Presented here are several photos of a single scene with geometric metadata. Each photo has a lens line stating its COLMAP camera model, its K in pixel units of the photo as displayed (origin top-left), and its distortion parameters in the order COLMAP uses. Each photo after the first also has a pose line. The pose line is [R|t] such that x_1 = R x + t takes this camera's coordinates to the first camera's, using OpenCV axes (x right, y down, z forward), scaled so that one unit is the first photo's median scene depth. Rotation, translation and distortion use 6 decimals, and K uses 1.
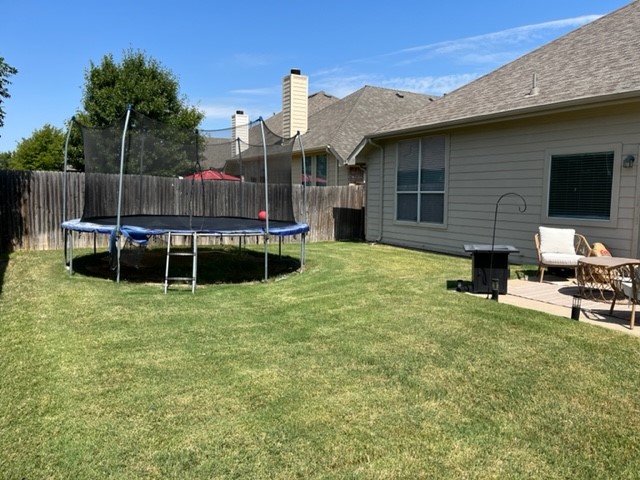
lens RADIAL K [[490.9, 0, 320.0], [0, 490.9, 240.0], [0, 0, 1]] dist [0.080012, -0.110370]
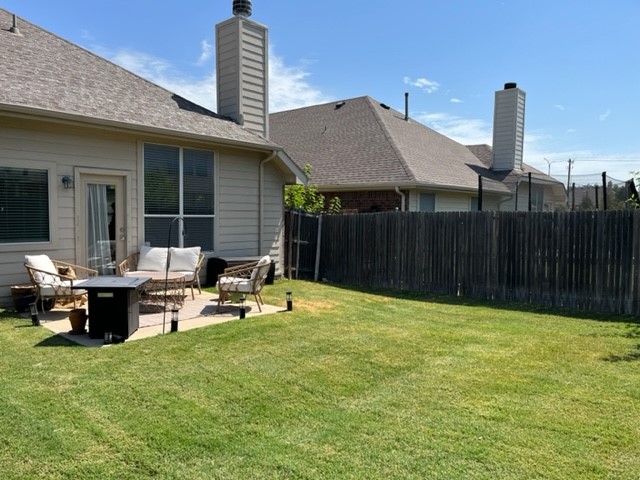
lens RADIAL K [[490.9, 0, 320.0], [0, 490.9, 240.0], [0, 0, 1]] dist [0.080012, -0.110370]
pose [[-0.337195, -0.056940, 0.939711, -0.571103], [0.078636, 0.992978, 0.088385, -0.103772], [-0.938145, 0.103698, -0.330350, 0.988316]]
